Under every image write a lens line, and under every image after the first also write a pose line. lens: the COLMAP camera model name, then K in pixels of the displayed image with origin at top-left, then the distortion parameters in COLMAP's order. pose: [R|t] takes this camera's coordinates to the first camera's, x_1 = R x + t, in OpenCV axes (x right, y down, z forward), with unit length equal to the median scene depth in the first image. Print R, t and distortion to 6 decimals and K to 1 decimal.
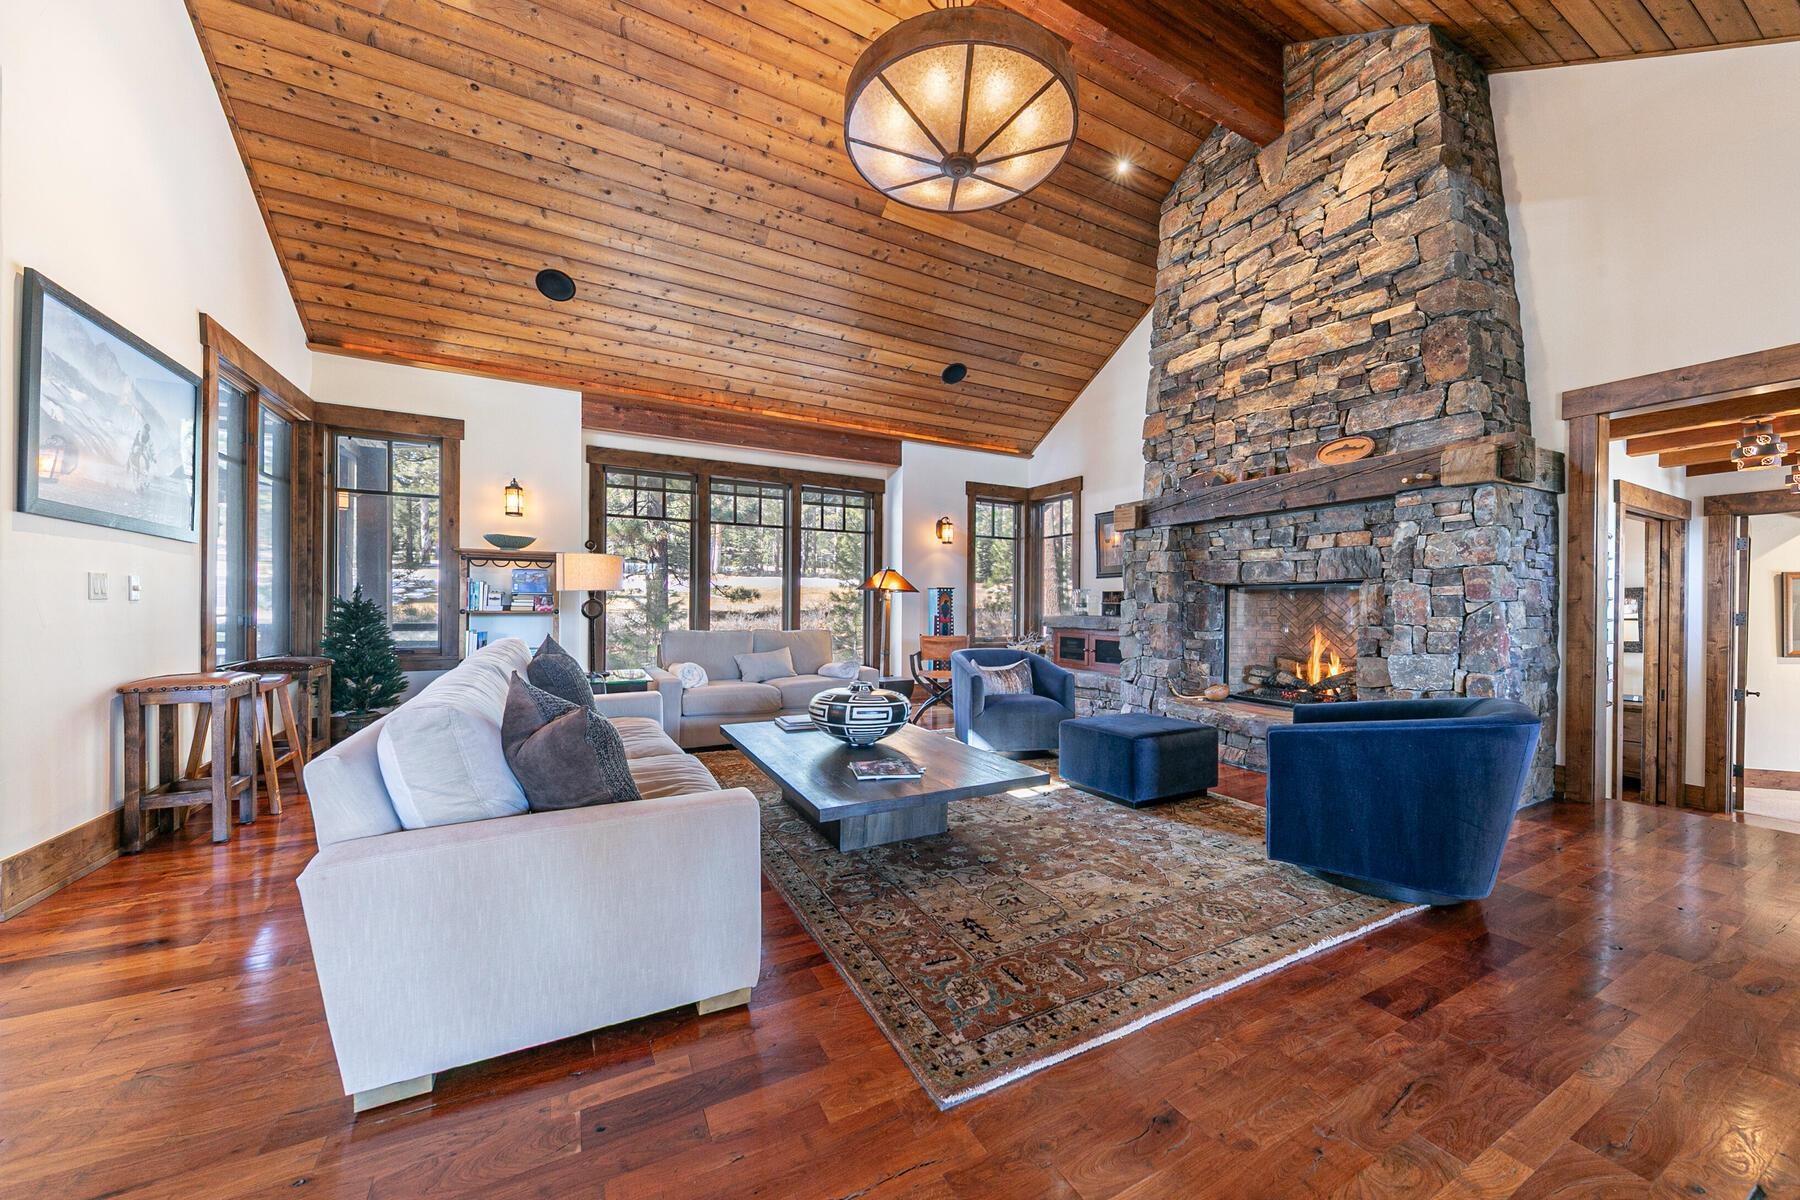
lens RADIAL K [[643.0, 0, 897.4], [0, 643.0, 611.6], [0, 0, 1]] dist [-0.000986, -0.000241]
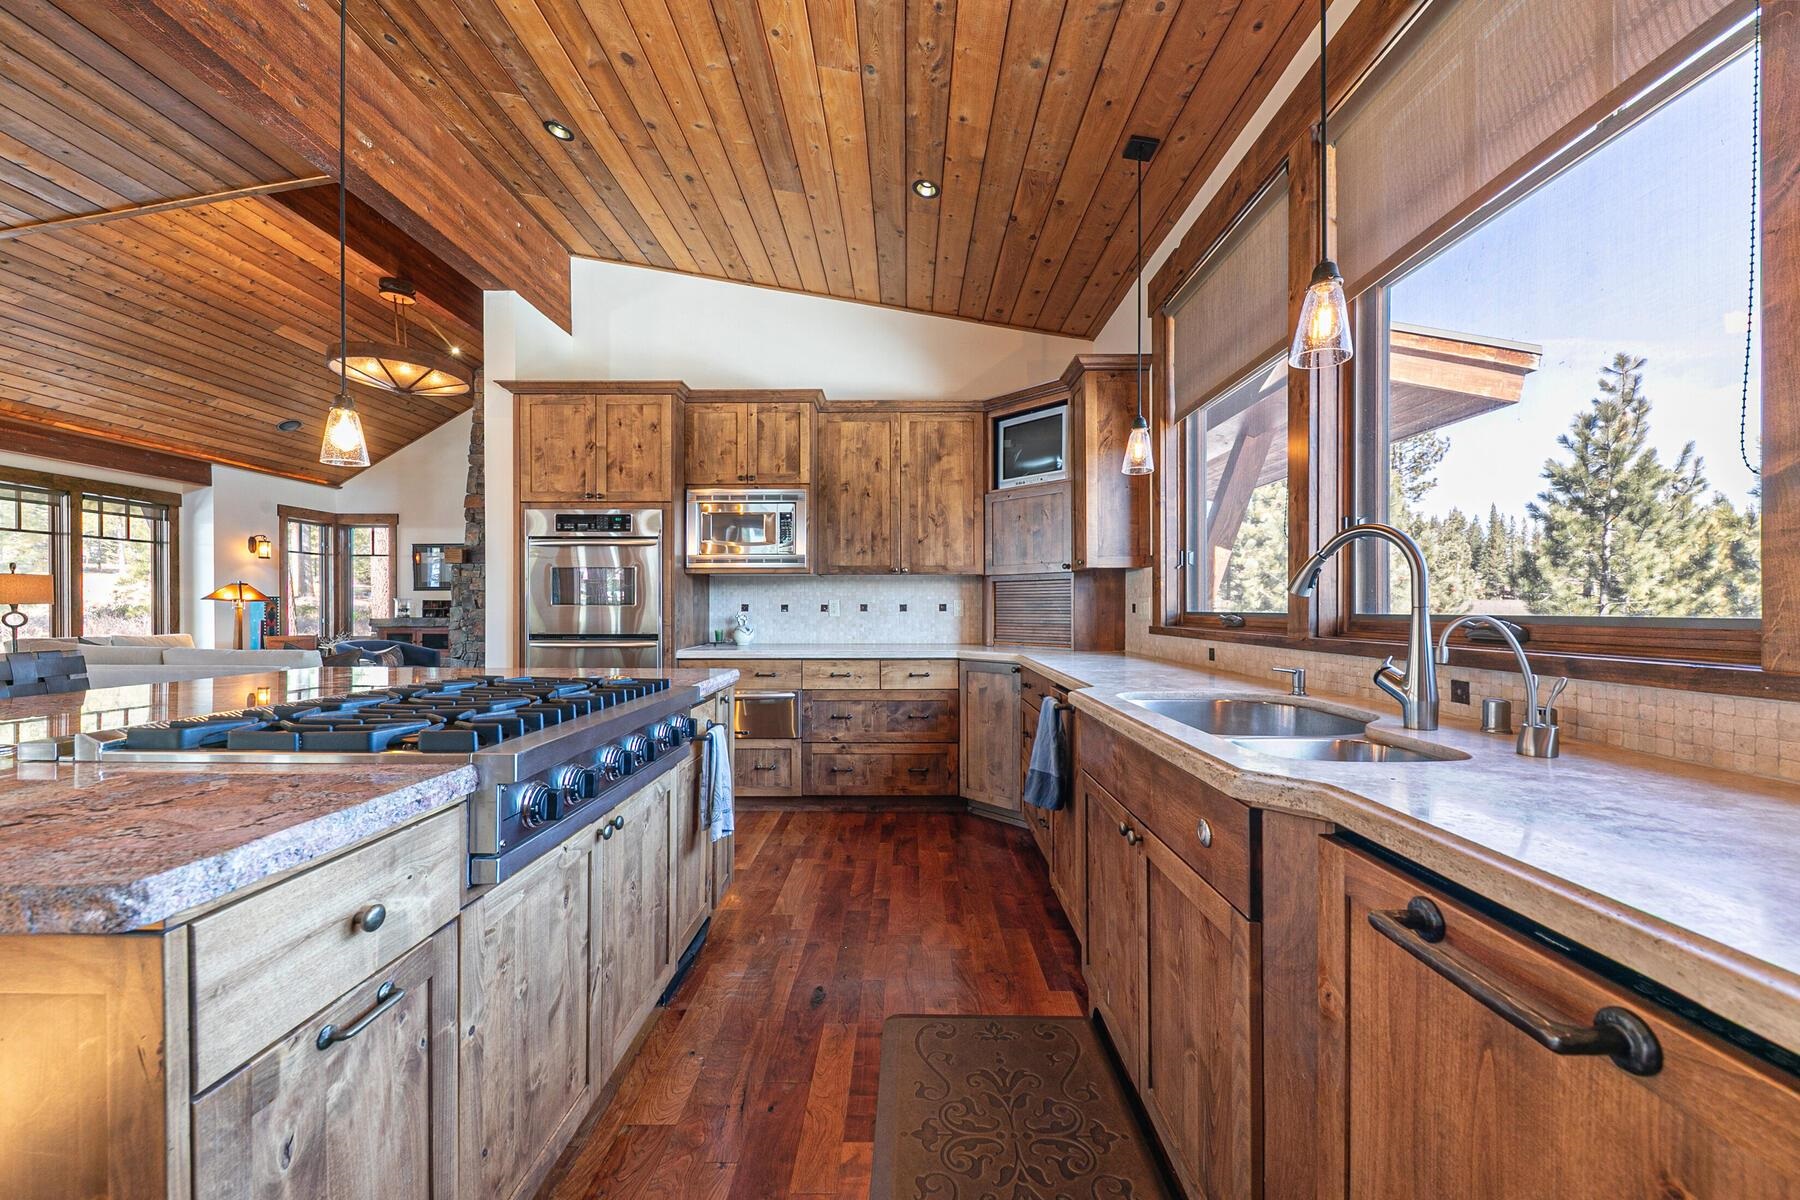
lens RADIAL K [[643.0, 0, 896.0], [0, 643.0, 612.6], [0, 0, 1]] dist [-0.000986, -0.000241]
pose [[0.469420, -0.015663, 0.882836, -0.420902], [0.014705, 0.999843, 0.009919, -0.002503], [-0.882852, 0.008326, 0.469577, -0.559372]]
